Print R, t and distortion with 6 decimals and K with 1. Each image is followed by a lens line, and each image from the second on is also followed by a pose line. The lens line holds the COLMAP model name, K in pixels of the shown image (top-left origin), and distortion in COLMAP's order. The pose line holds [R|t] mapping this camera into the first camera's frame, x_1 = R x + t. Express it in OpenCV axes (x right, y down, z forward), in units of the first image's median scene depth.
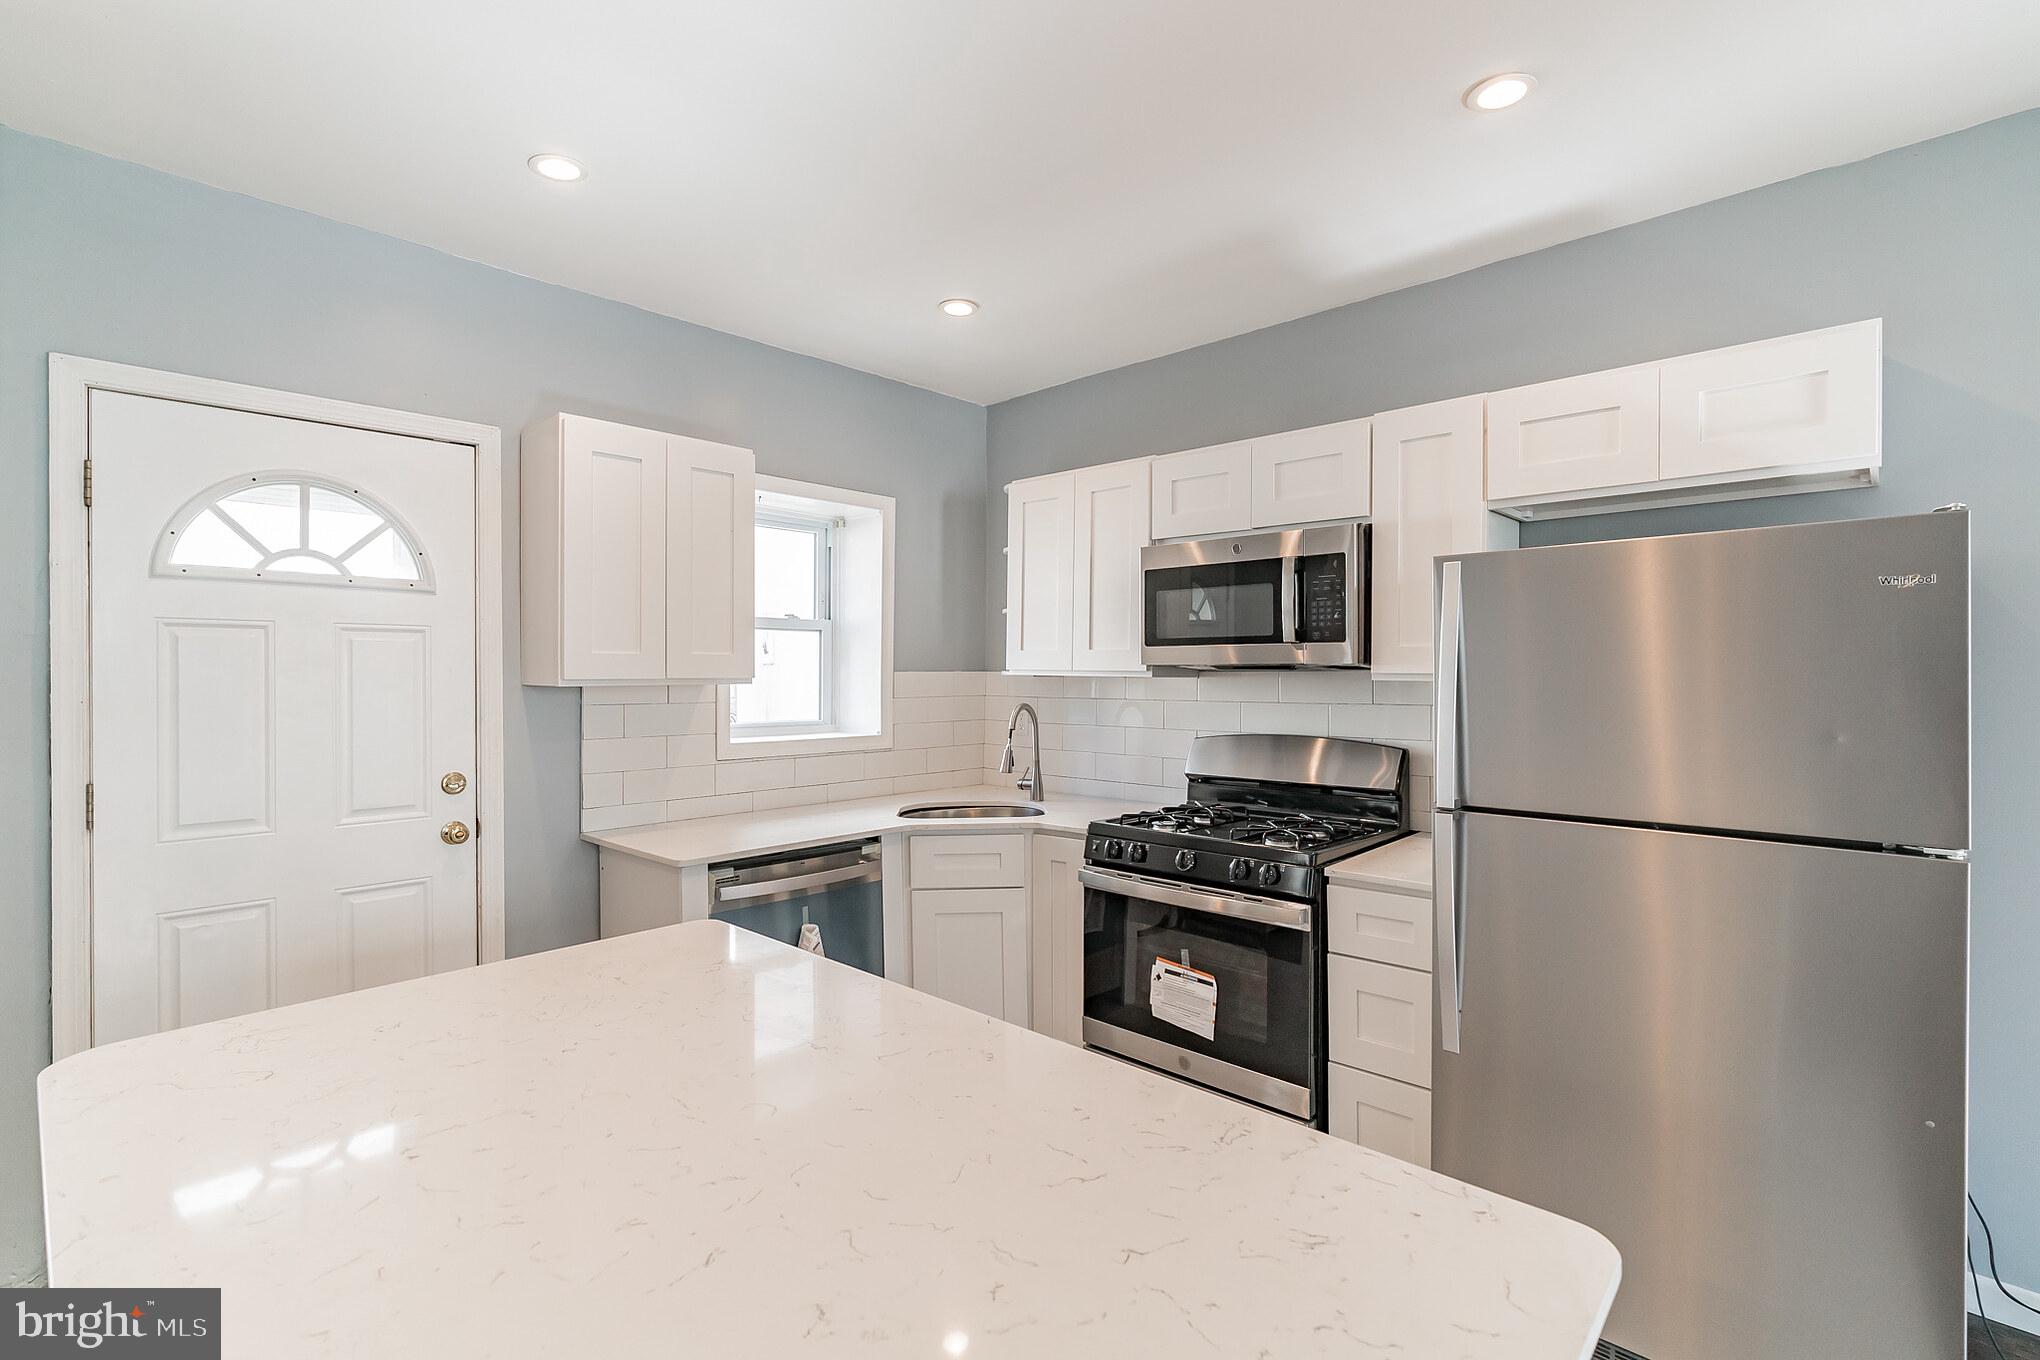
lens RADIAL K [[926.5, 0, 1009.4], [0, 926.5, 676.0], [0, 0, 1]] dist [-0.008139, 0.000519]
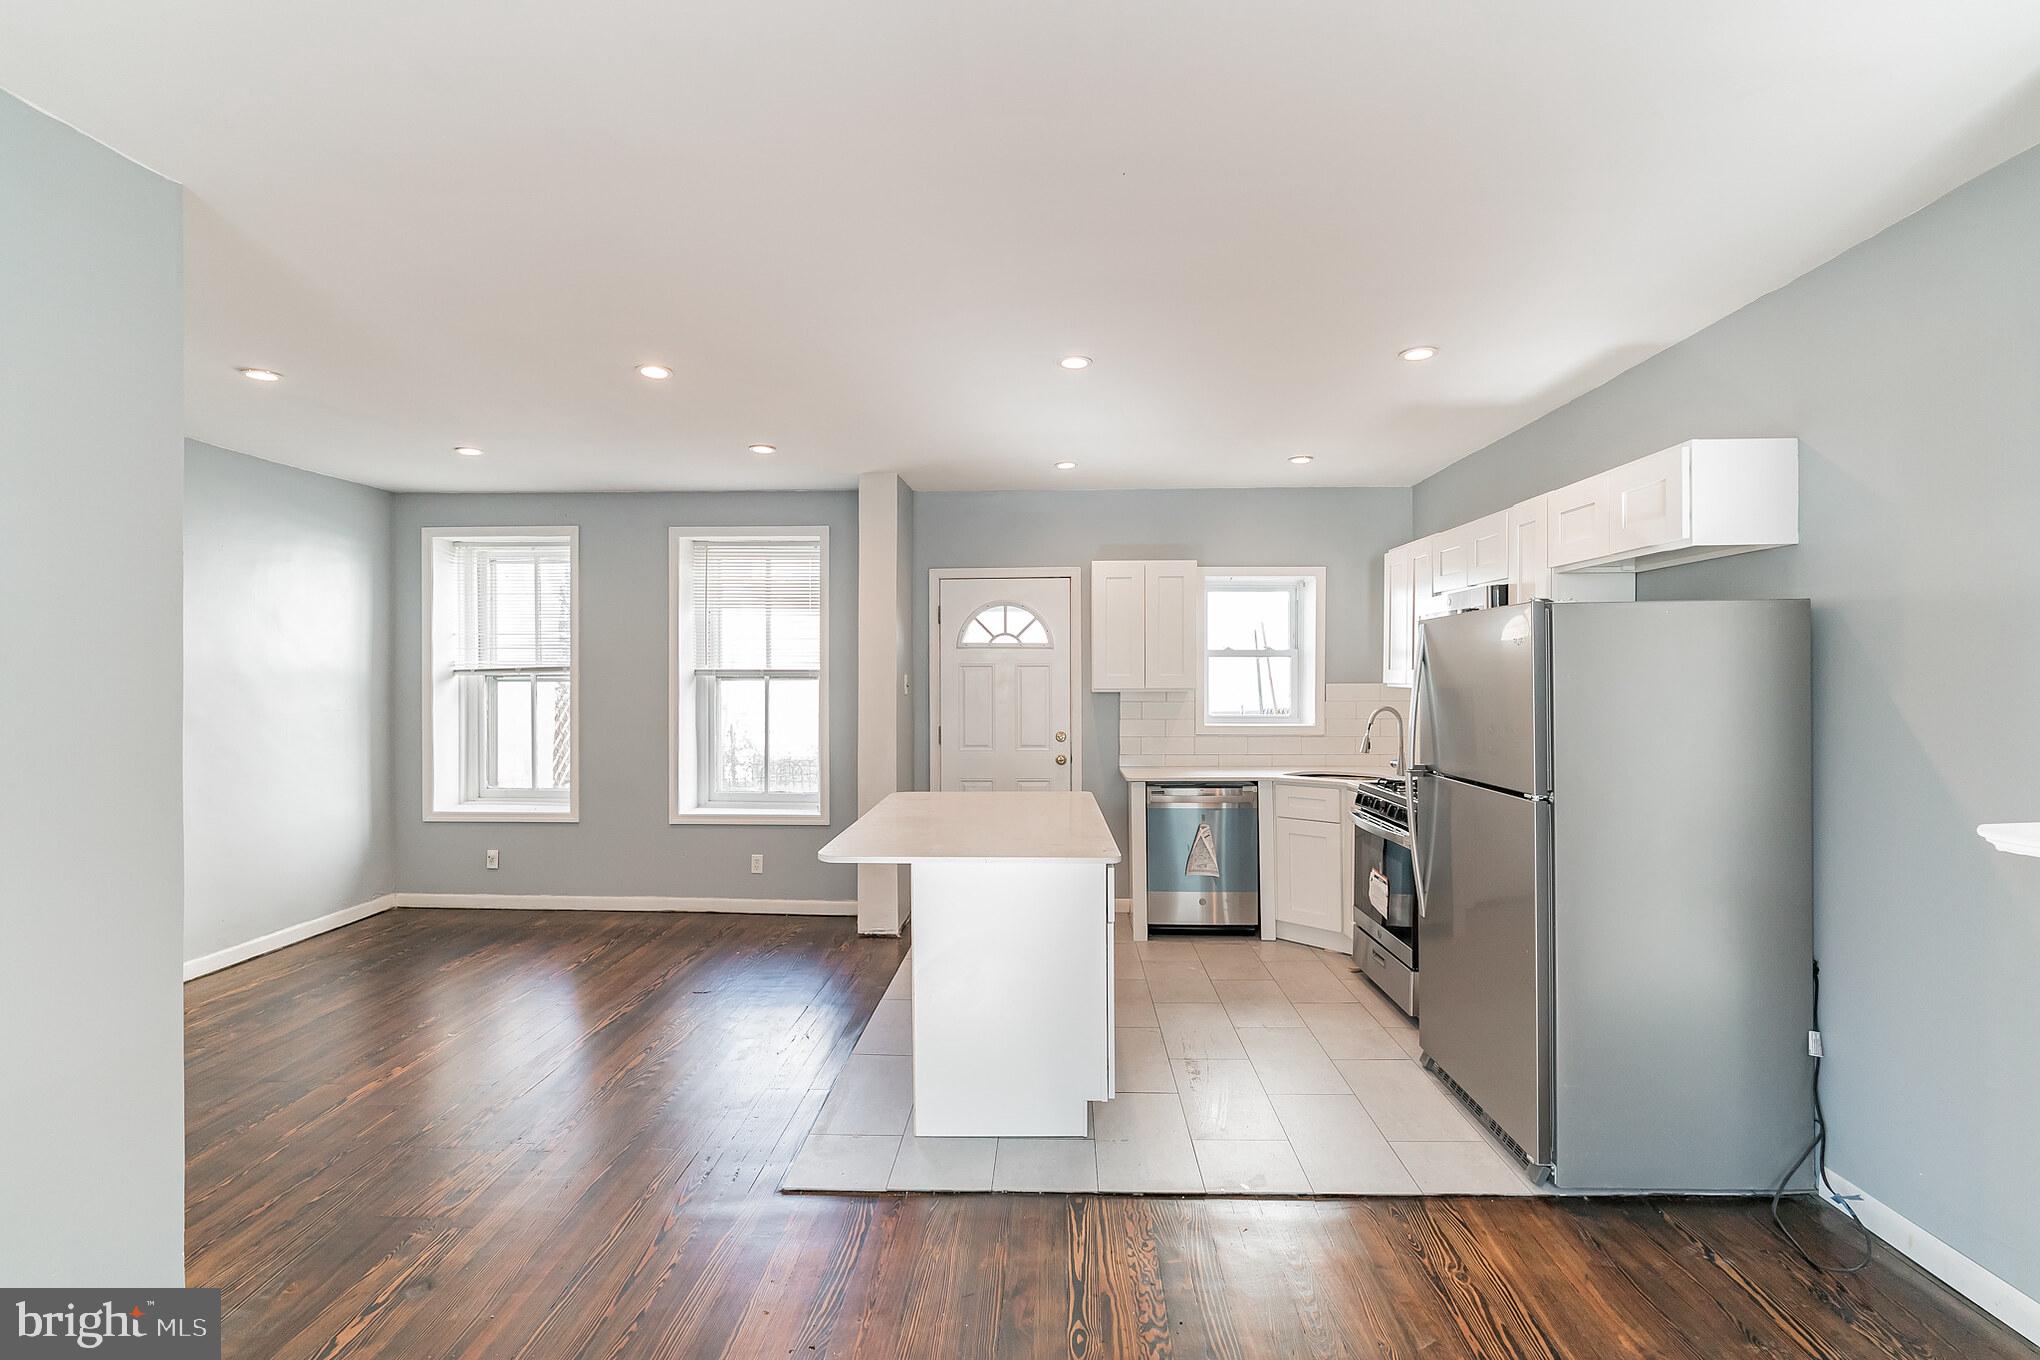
lens RADIAL K [[923.2, 0, 1022.3], [0, 923.2, 677.4], [0, 0, 1]] dist [-0.003825, 0.000345]
pose [[0.668435, -0.002189, -0.743767, 0.903831], [0.000369, 0.999997, -0.002612, -0.015578], [0.743770, 0.001472, 0.668434, -0.483538]]
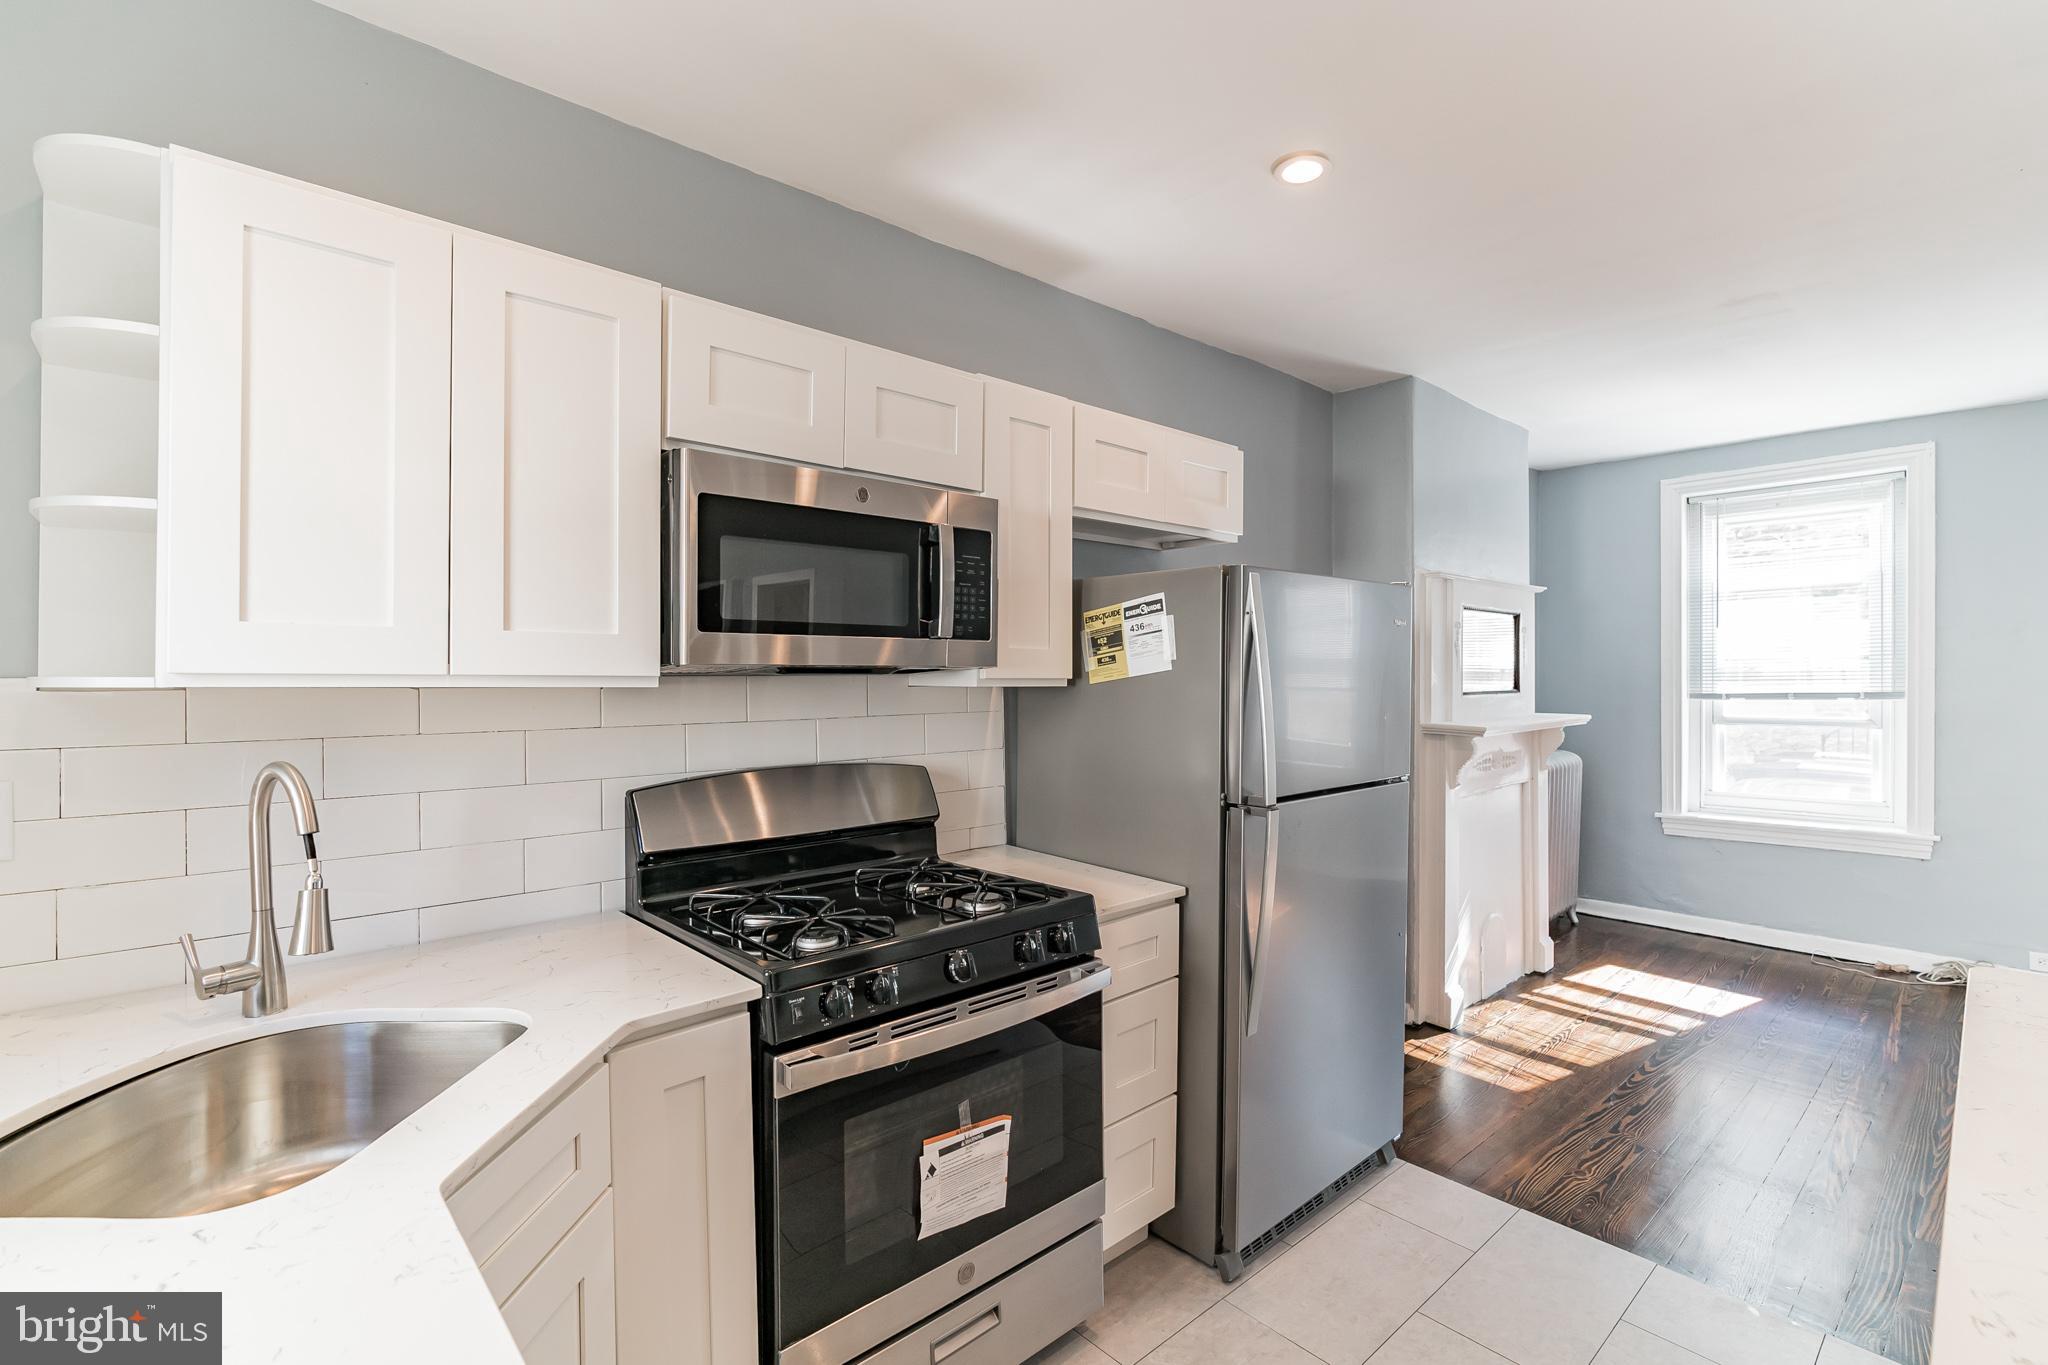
lens RADIAL K [[930.1, 0, 1013.3], [0, 930.1, 678.5], [0, 0, 1]] dist [-0.008139, 0.000519]
pose [[0.060968, -0.007657, 0.998110, -0.440720], [0.001113, 0.999970, 0.007604, -0.008706], [-0.998139, 0.000647, 0.060974, 0.881473]]
